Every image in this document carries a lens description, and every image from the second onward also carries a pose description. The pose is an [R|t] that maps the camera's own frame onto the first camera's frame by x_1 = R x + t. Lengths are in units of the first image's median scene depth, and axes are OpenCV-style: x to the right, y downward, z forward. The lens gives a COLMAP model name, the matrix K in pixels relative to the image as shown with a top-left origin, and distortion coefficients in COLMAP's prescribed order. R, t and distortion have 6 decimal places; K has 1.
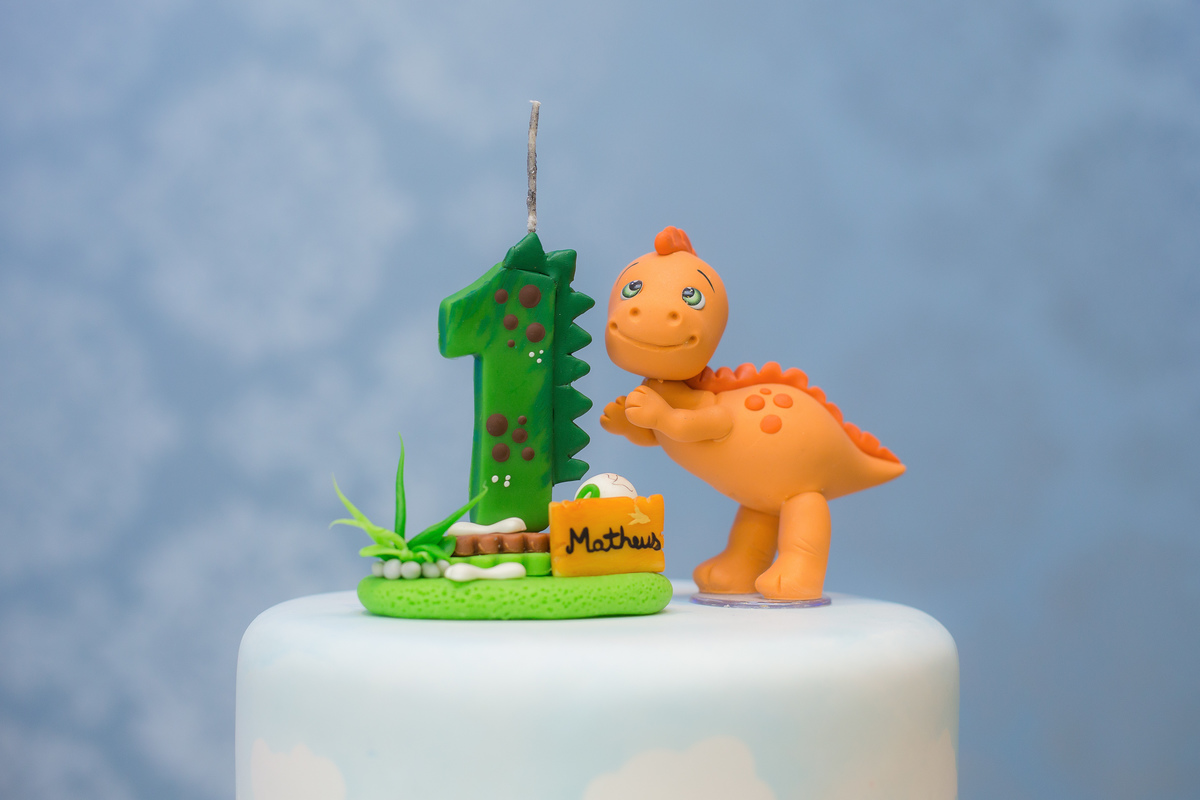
lens RADIAL K [[1803.3, 0, 600.0], [0, 1803.3, 357.0], [0, 0, 1]] dist [-0.151098, -0.057148]
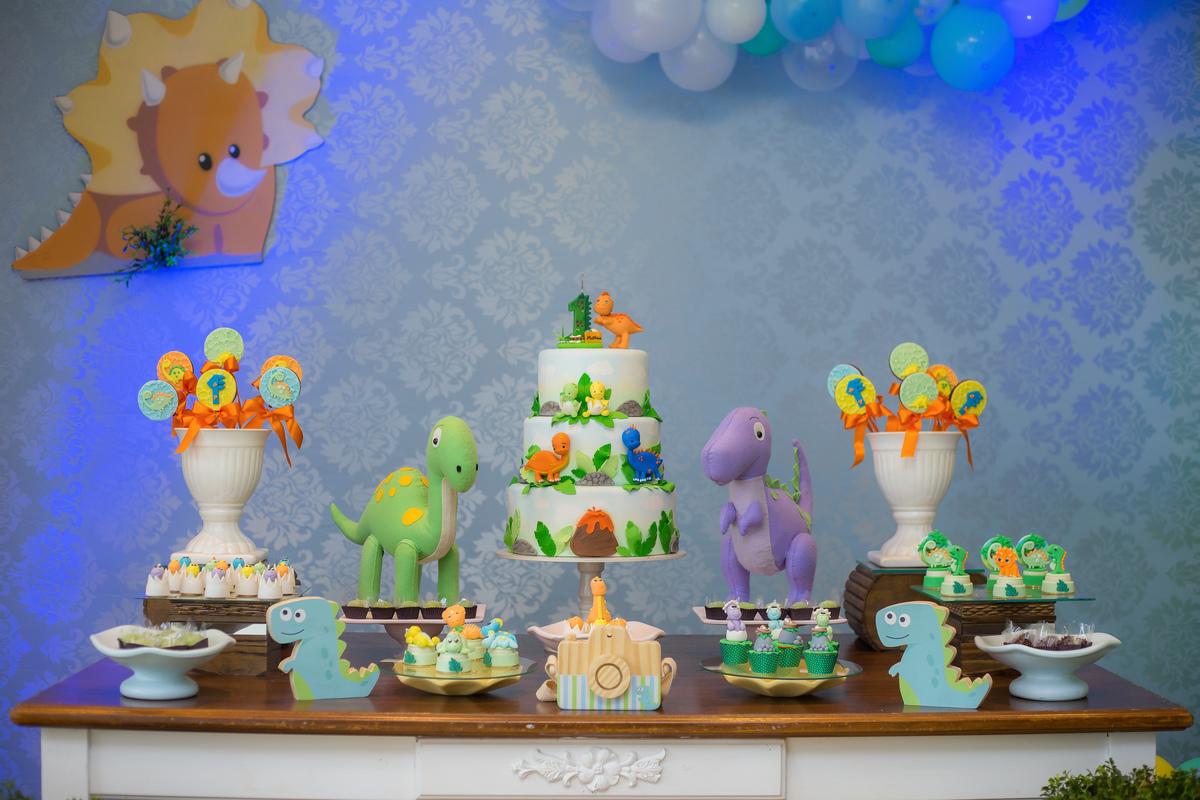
lens RADIAL K [[1803.3, 0, 600.0], [0, 1803.3, 357.0], [0, 0, 1]] dist [-0.151098, -0.057148]
pose [[0.997002, -0.003252, -0.077312, 0.531533], [0.002374, 0.999932, -0.011439, 0.241115], [0.077344, 0.011221, 0.996941, -5.531921]]
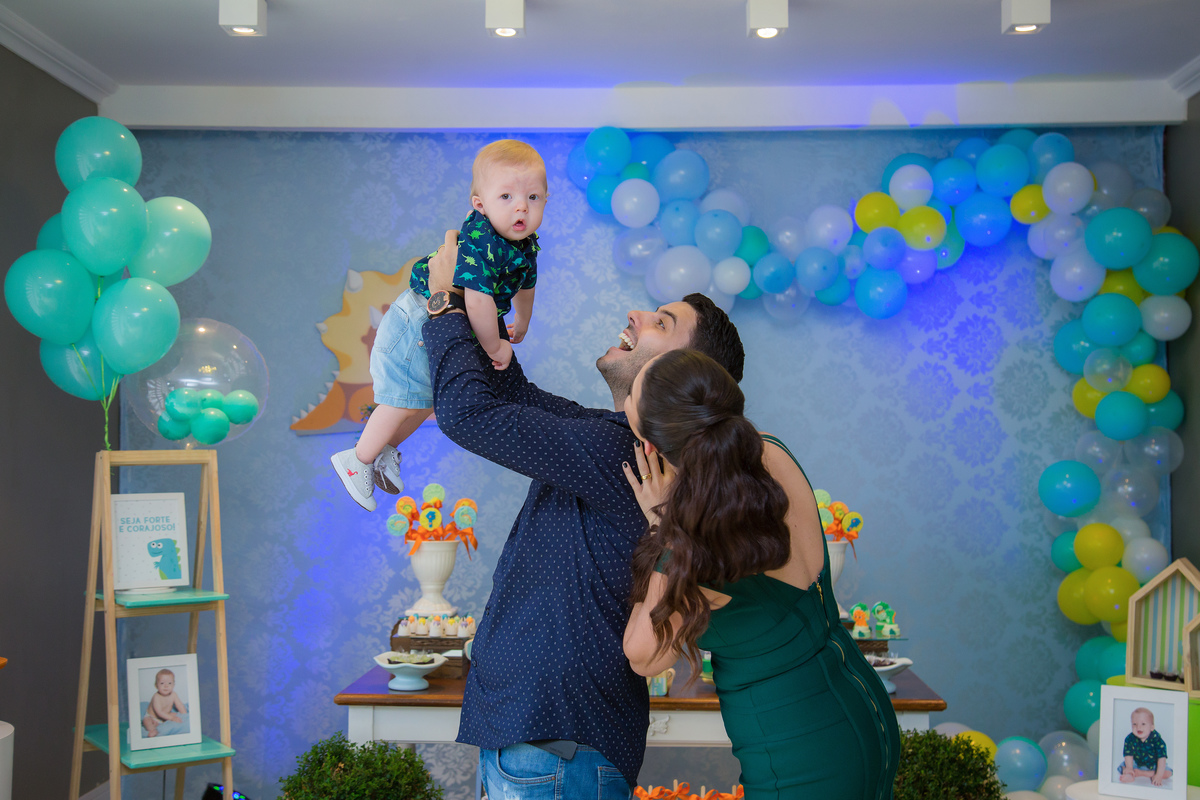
lens RADIAL K [[1361.6, 0, 600.0], [0, 1361.6, 400.0], [0, 0, 1]] dist [0.007446, -0.003271]
pose [[0.991122, -0.011853, -0.132427, 0.933636], [0.006296, 0.999085, -0.042303, -0.110001], [0.132808, 0.041094, 0.990290, -7.875514]]
